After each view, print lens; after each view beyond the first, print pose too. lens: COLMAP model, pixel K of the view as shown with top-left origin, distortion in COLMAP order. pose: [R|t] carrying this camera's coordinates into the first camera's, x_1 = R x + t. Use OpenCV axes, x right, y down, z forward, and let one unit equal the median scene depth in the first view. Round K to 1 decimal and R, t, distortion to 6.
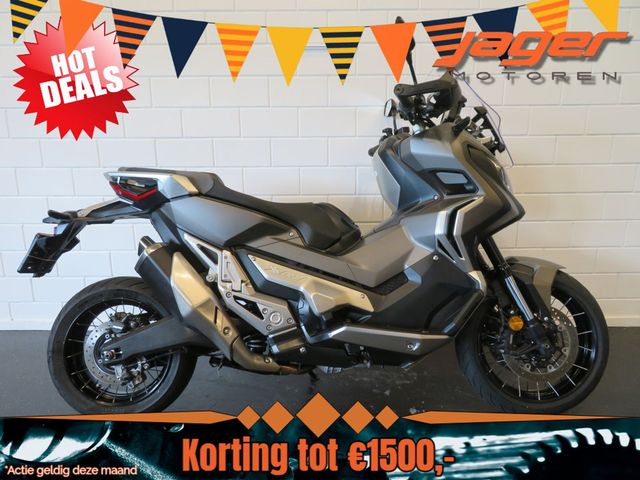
lens RADIAL K [[459.3, 0, 320.0], [0, 459.3, 240.0], [0, 0, 1]] dist [-0.004726, 0.004671]
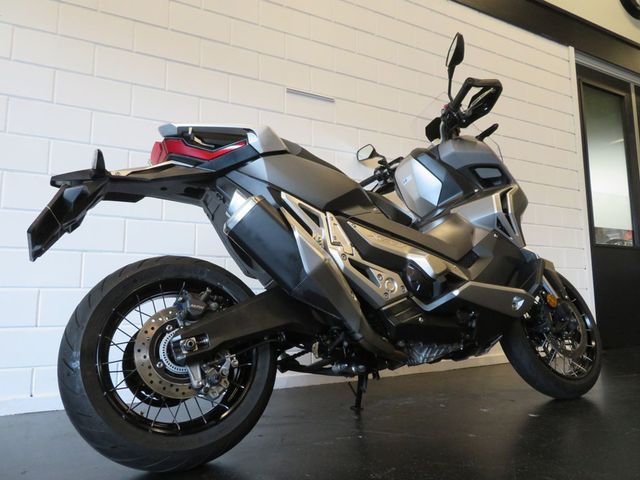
lens RADIAL K [[459.3, 0, 320.0], [0, 459.3, 240.0], [0, 0, 1]] dist [-0.004726, 0.004671]
pose [[0.882998, 0.052285, 0.466456, -0.616909], [0.115496, 0.939019, -0.323888, 0.349419], [-0.454945, 0.339866, 0.823114, 0.294619]]
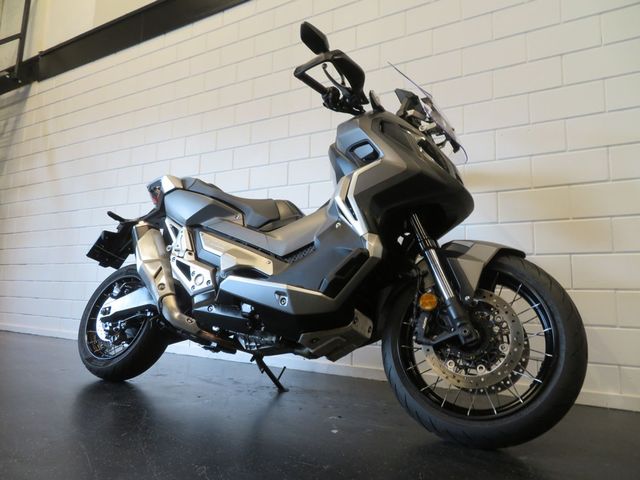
lens RADIAL K [[459.3, 0, 320.0], [0, 459.3, 240.0], [0, 0, 1]] dist [-0.004726, 0.004671]
pose [[0.856165, -0.039654, -0.515179, 0.710058], [-0.146242, 0.937686, -0.315212, 0.376563], [0.495575, 0.345214, 0.797015, 0.219248]]
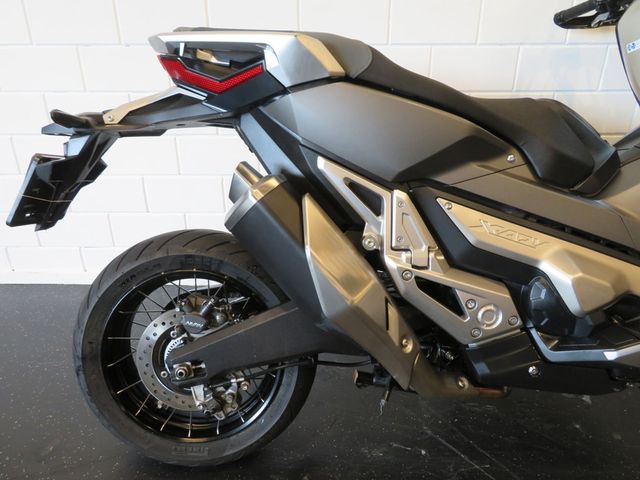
lens RADIAL K [[459.3, 0, 320.0], [0, 459.3, 240.0], [0, 0, 1]] dist [-0.004726, 0.004671]
pose [[0.999977, 0.004698, -0.004847, -0.286486], [-0.003703, 0.982168, 0.187967, -0.019169], [0.005643, -0.187944, 0.982163, 0.467993]]
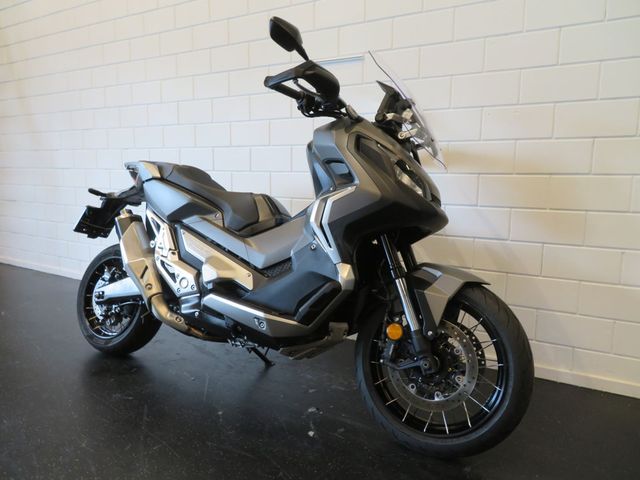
lens RADIAL K [[459.3, 0, 320.0], [0, 459.3, 240.0], [0, 0, 1]] dist [-0.004726, 0.004671]
pose [[0.859447, 0.088073, -0.503582, 0.756456], [-0.133228, 0.989597, -0.054303, 0.076326], [0.493560, 0.113762, 0.862239, 0.148153]]
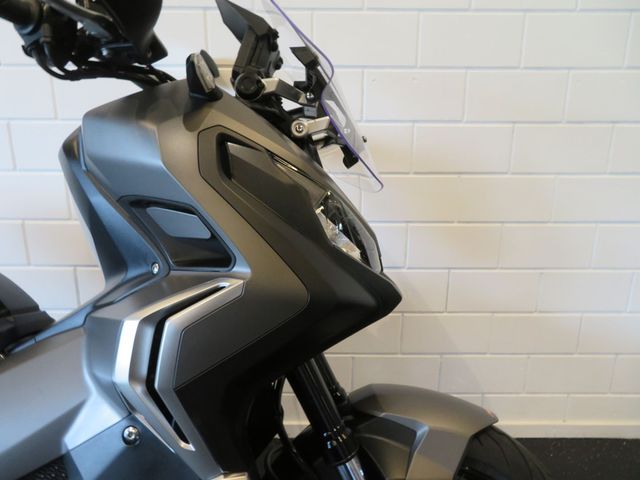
lens RADIAL K [[459.3, 0, 320.0], [0, 459.3, 240.0], [0, 0, 1]] dist [-0.004726, 0.004671]
pose [[0.999915, 0.012933, -0.001484, 0.401421], [-0.012913, 0.999831, 0.013103, -0.126418], [0.001653, -0.013083, 0.999913, 0.620711]]
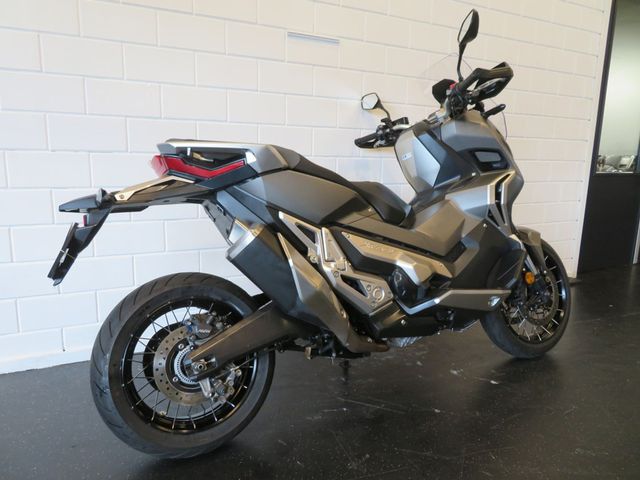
lens RADIAL K [[459.3, 0, 320.0], [0, 459.3, 240.0], [0, 0, 1]] dist [-0.004726, 0.004671]
pose [[0.886110, -0.061945, 0.459318, -0.629733], [0.084048, 0.996074, -0.027811, 0.070932], [-0.455791, 0.063248, 0.887837, 0.176851]]
